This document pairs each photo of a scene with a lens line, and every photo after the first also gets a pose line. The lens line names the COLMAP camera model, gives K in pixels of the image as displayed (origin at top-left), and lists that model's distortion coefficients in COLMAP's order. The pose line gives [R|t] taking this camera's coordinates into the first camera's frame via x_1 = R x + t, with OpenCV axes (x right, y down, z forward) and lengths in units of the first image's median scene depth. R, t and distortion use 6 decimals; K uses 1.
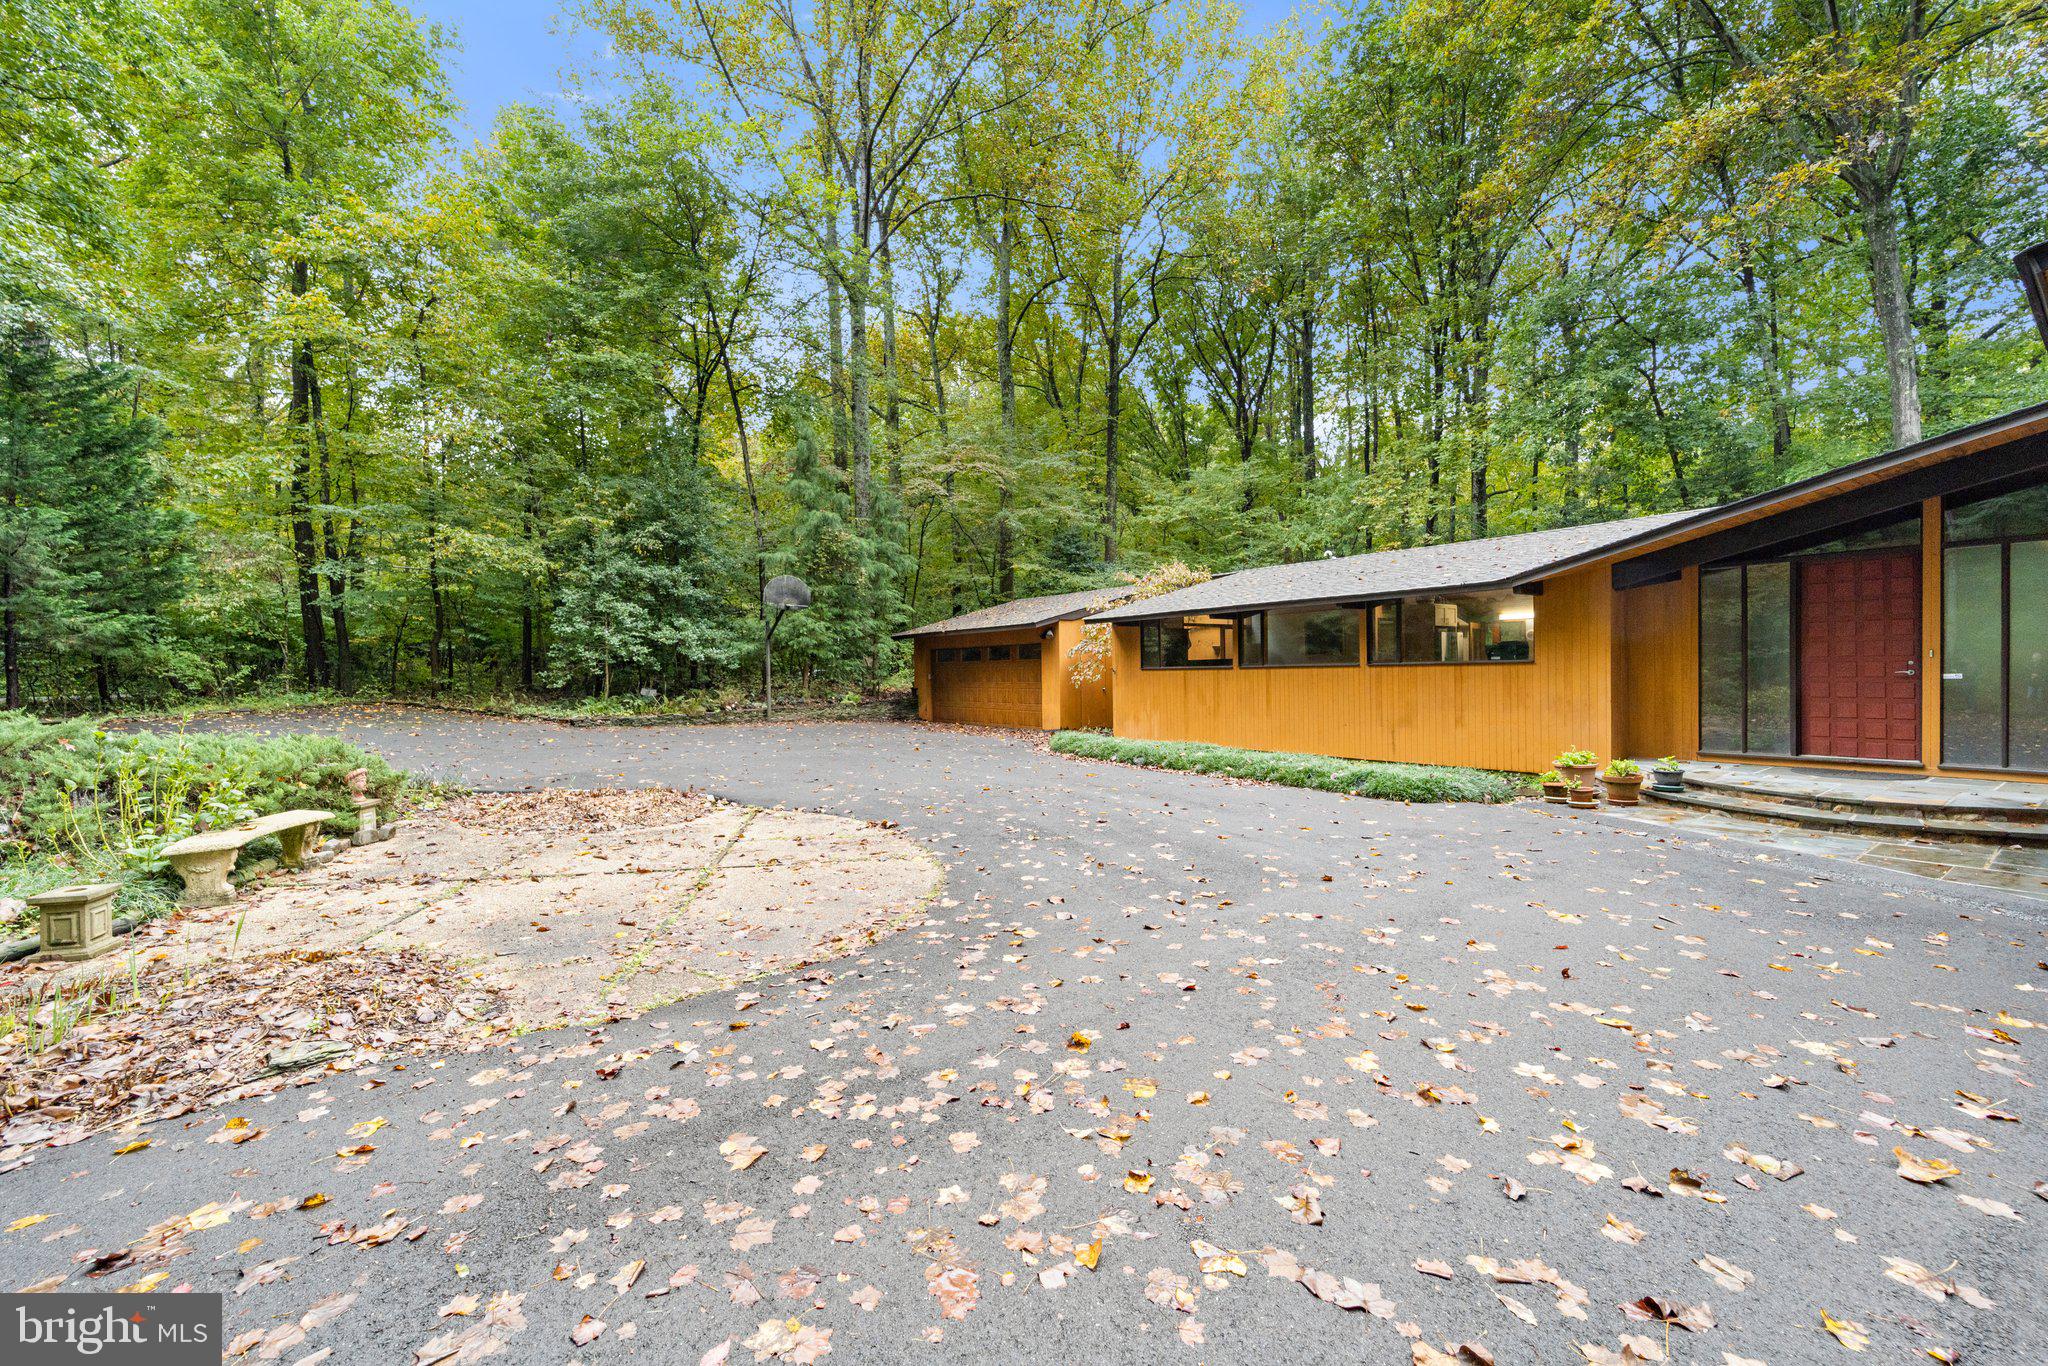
lens RADIAL K [[827.8, 0, 1024.0], [0, 827.8, 683.0], [0, 0, 1]] dist [0.001704, 0.000264]
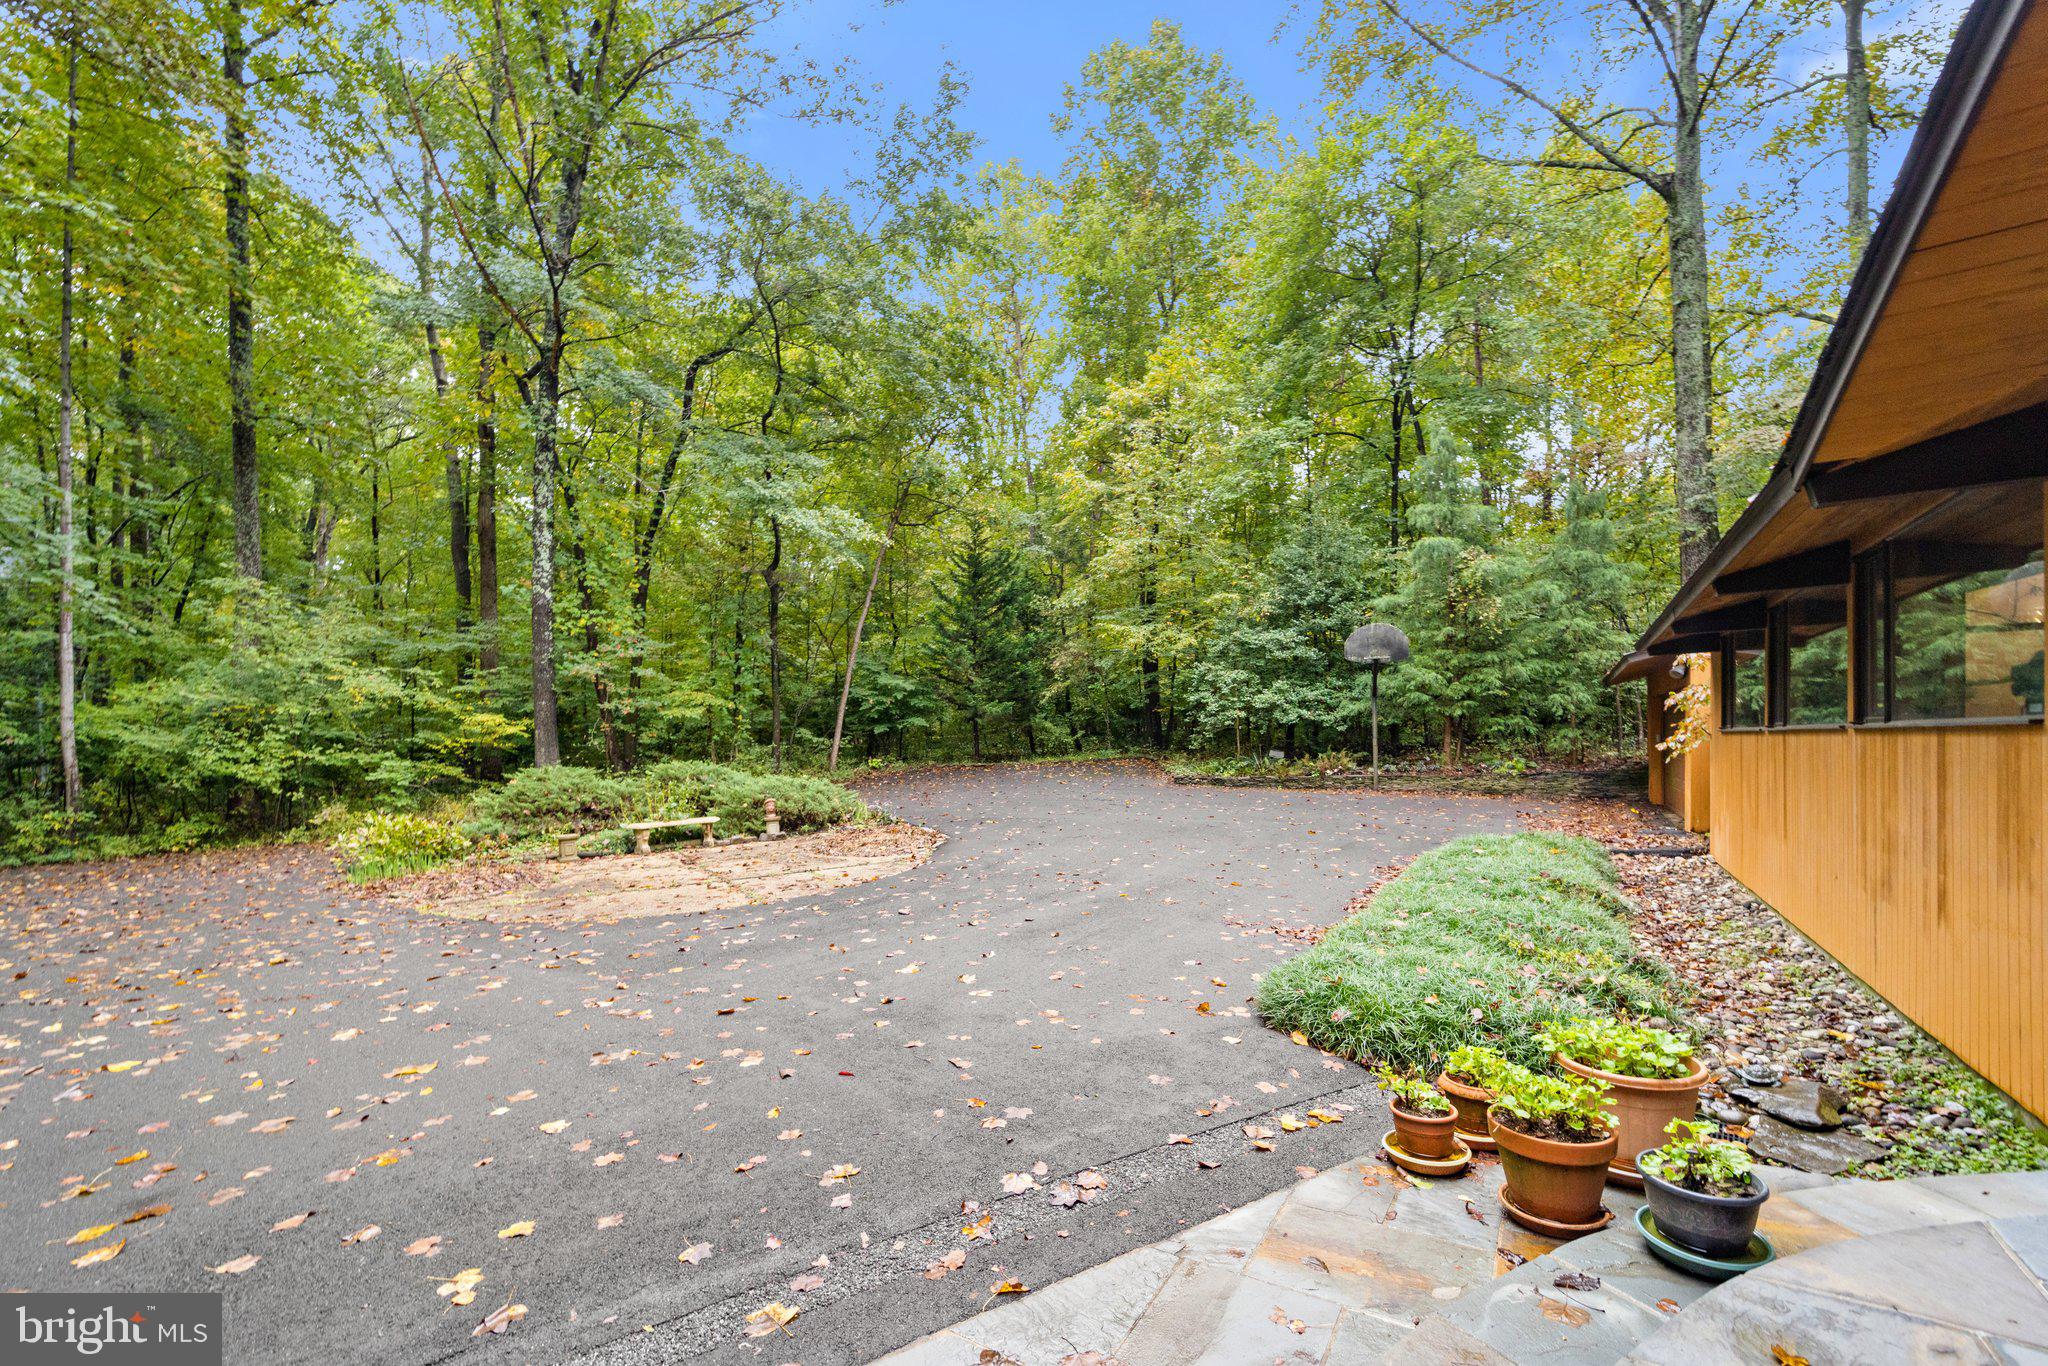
lens RADIAL K [[853.8, 0, 1021.8], [0, 853.8, 736.6], [0, 0, 1]] dist [0.000788, 0.000051]
pose [[0.361096, 0.002188, -0.932526, 0.433184], [-0.000274, 0.999997, 0.002240, -0.013473], [0.932529, -0.000554, 0.361096, 0.327610]]
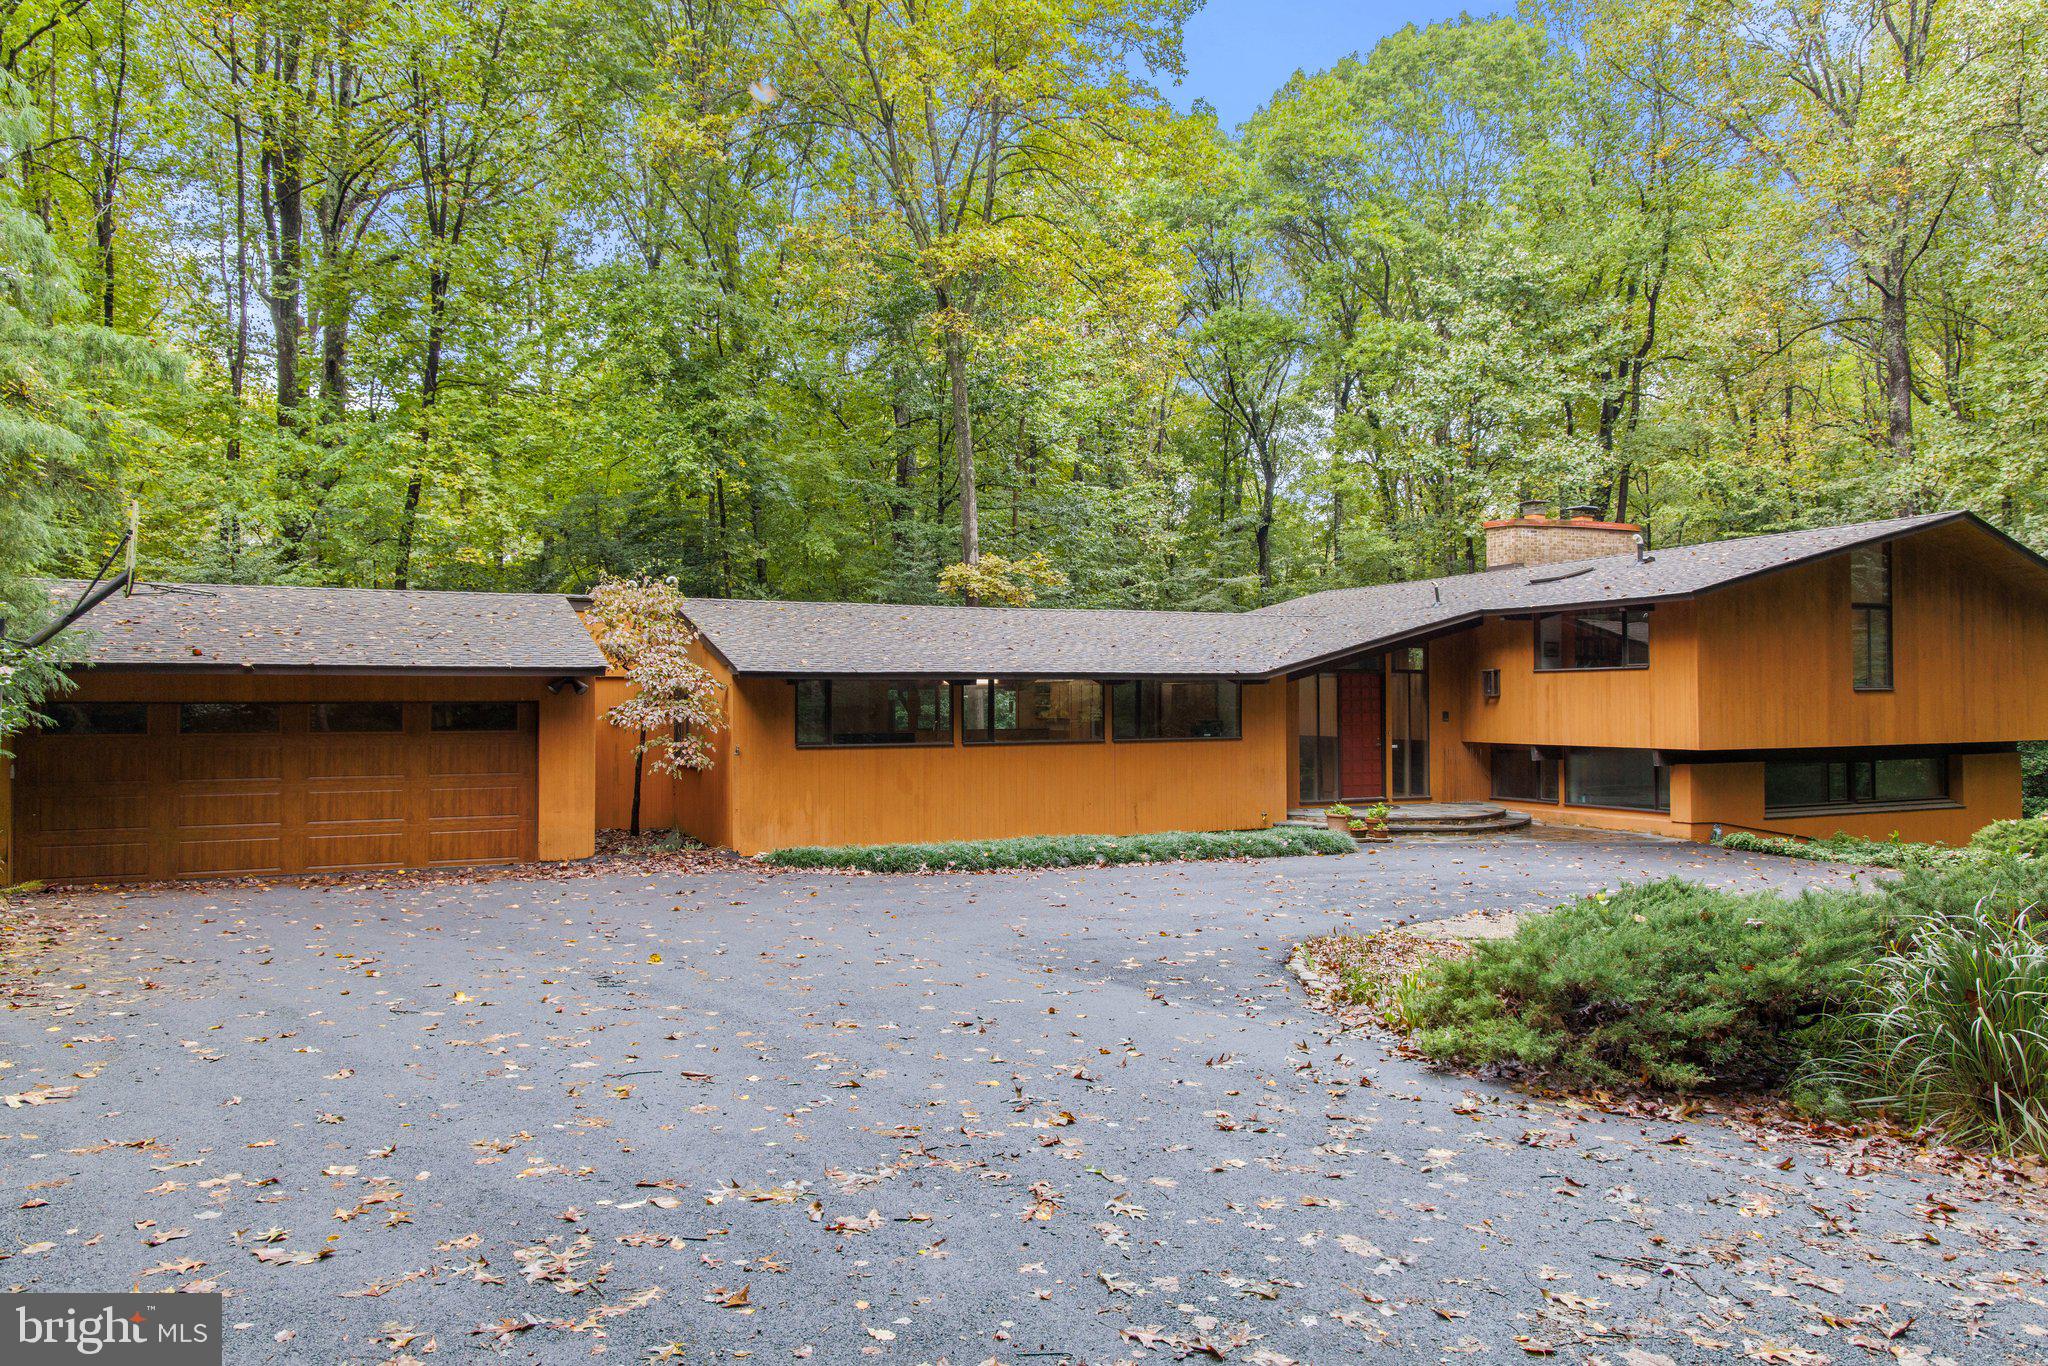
lens RADIAL K [[1407.4, 0, 1024.0], [0, 1407.4, 683.0], [0, 0, 1]] dist [0.000155, -0.000361]
pose [[0.154588, 0.011186, 0.987916, -0.855184], [0.005091, 0.999914, -0.012118, -0.048030], [-0.987966, 0.006903, 0.154517, 0.545146]]
